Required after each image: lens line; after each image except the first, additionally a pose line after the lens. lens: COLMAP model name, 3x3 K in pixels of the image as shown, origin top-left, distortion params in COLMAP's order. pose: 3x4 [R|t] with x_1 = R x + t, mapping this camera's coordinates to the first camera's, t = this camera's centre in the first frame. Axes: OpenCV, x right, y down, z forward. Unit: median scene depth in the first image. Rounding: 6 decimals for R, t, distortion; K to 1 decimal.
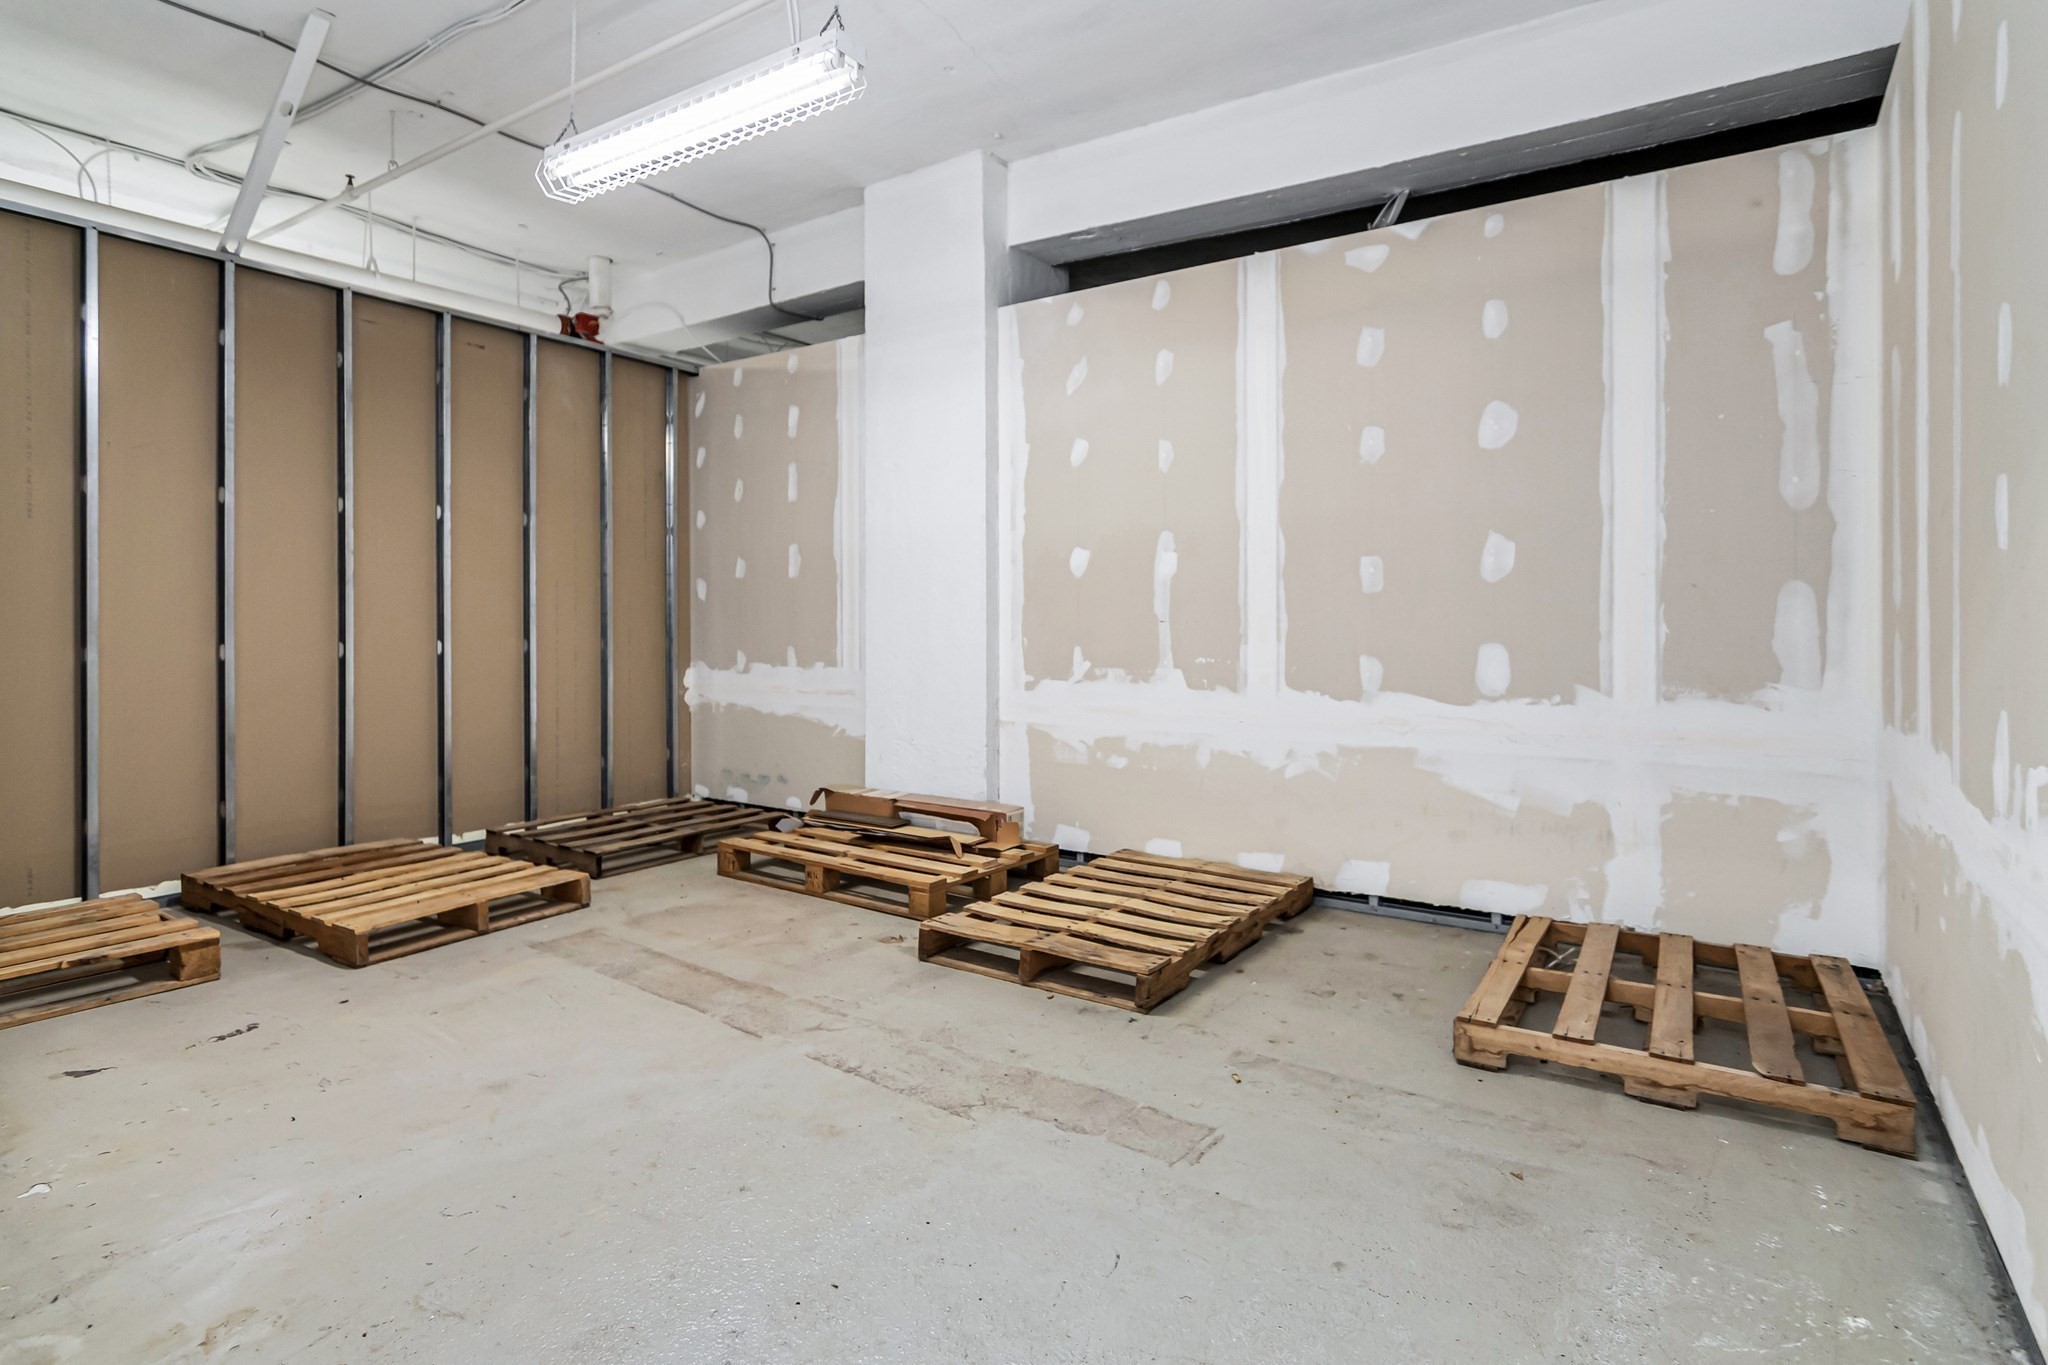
lens RADIAL K [[1026.5, 0, 982.1], [0, 1026.5, 618.0], [0, 0, 1]] dist [0.002699, -0.000107]
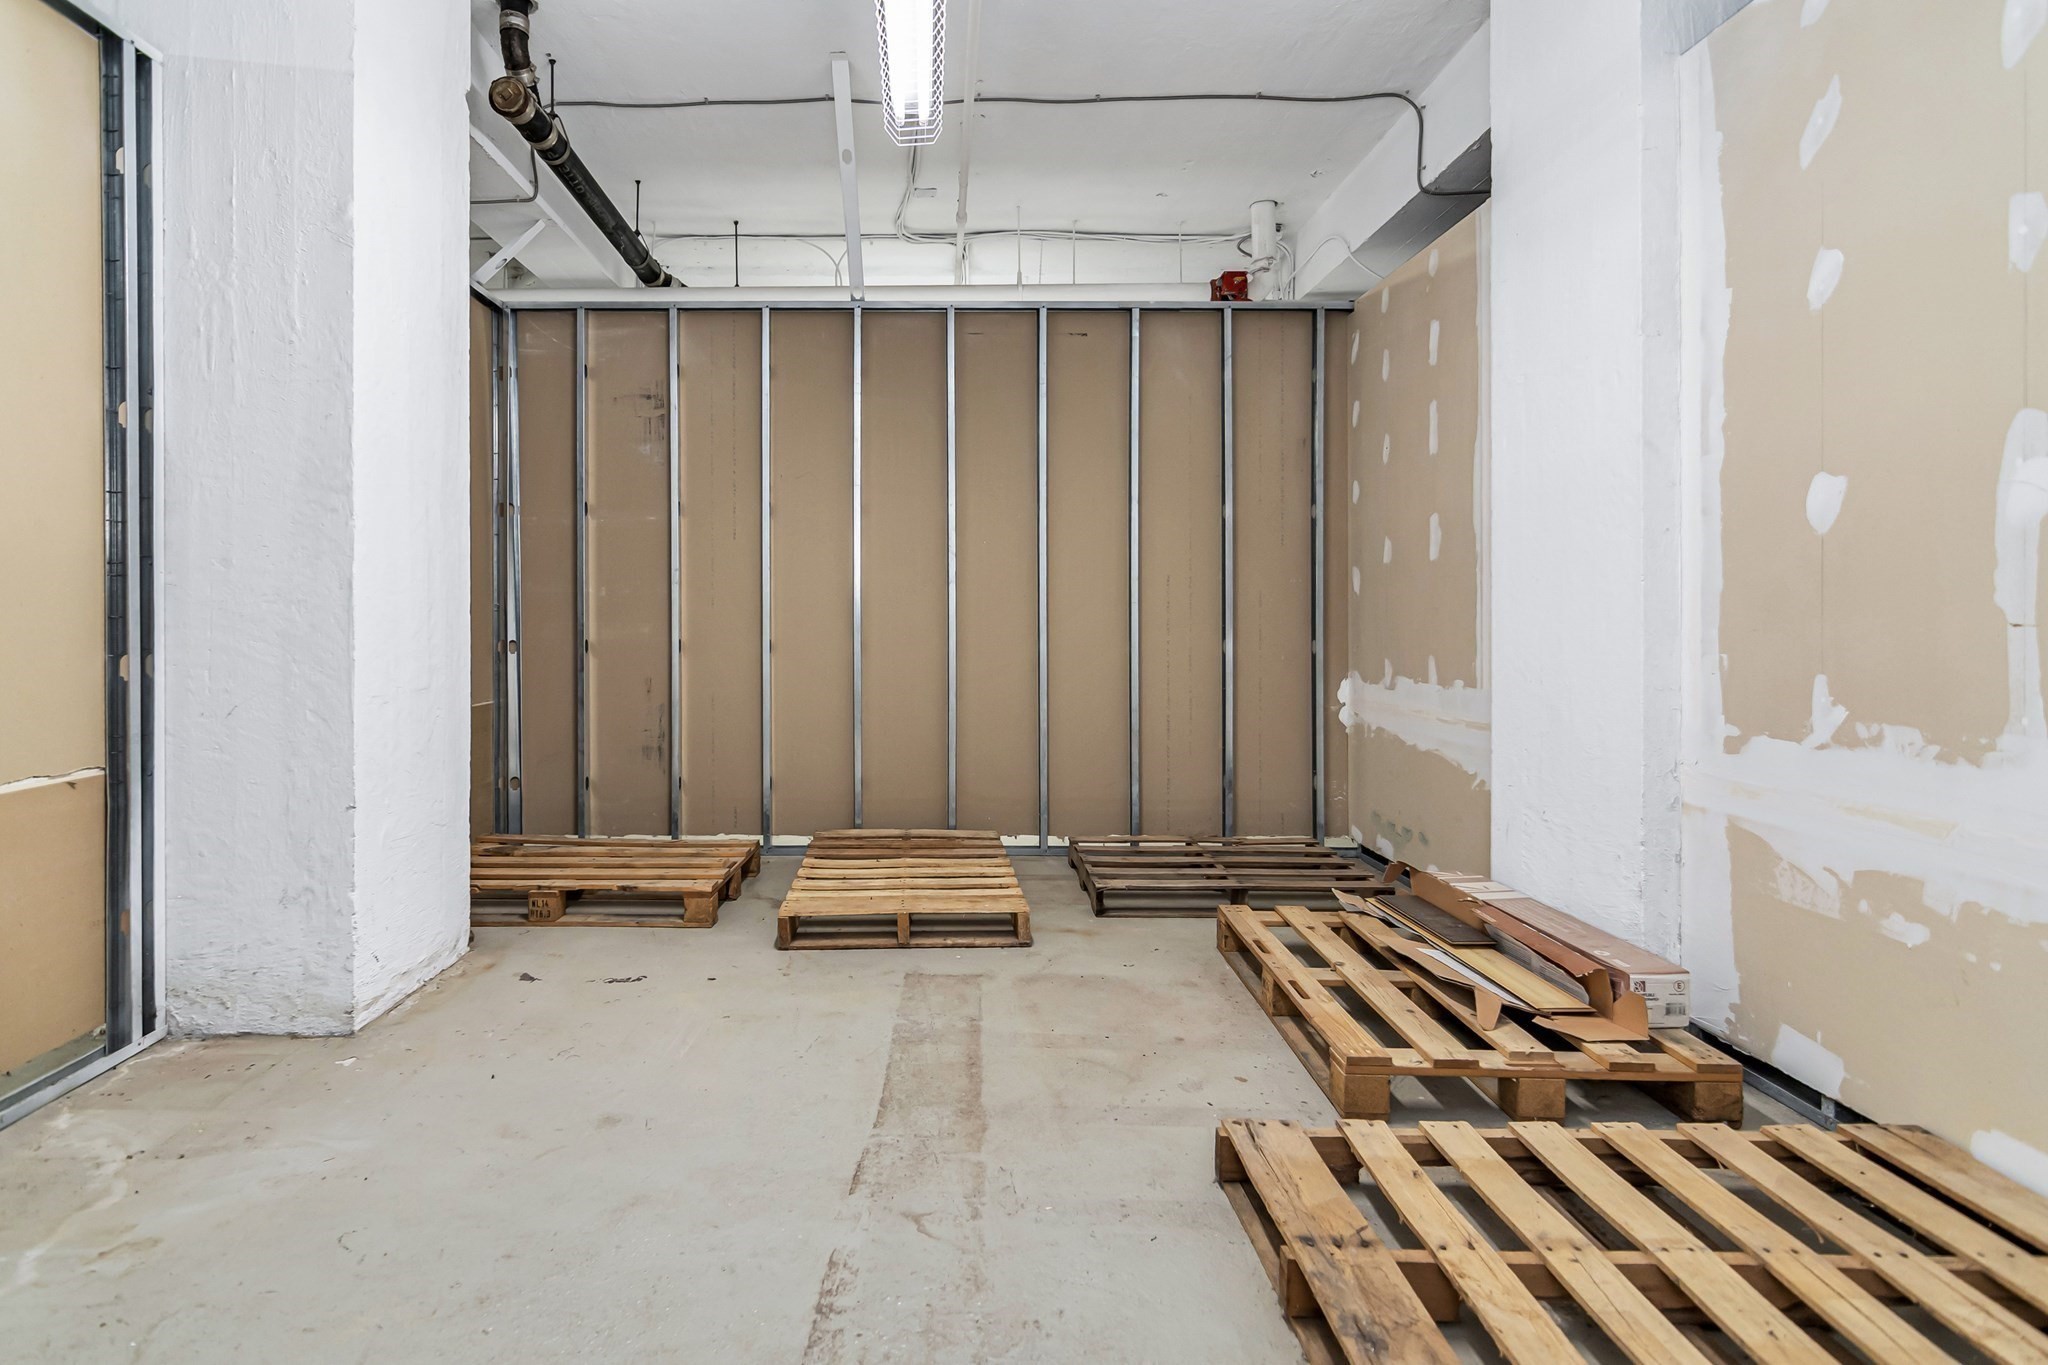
lens RADIAL K [[1026.5, 0, 982.1], [0, 1026.5, 618.0], [0, 0, 1]] dist [0.002699, -0.000107]
pose [[0.588346, 0.001879, -0.808607, 0.255220], [-0.000655, 0.999998, 0.001847, -0.000081], [0.808609, -0.000557, 0.588346, 0.388640]]
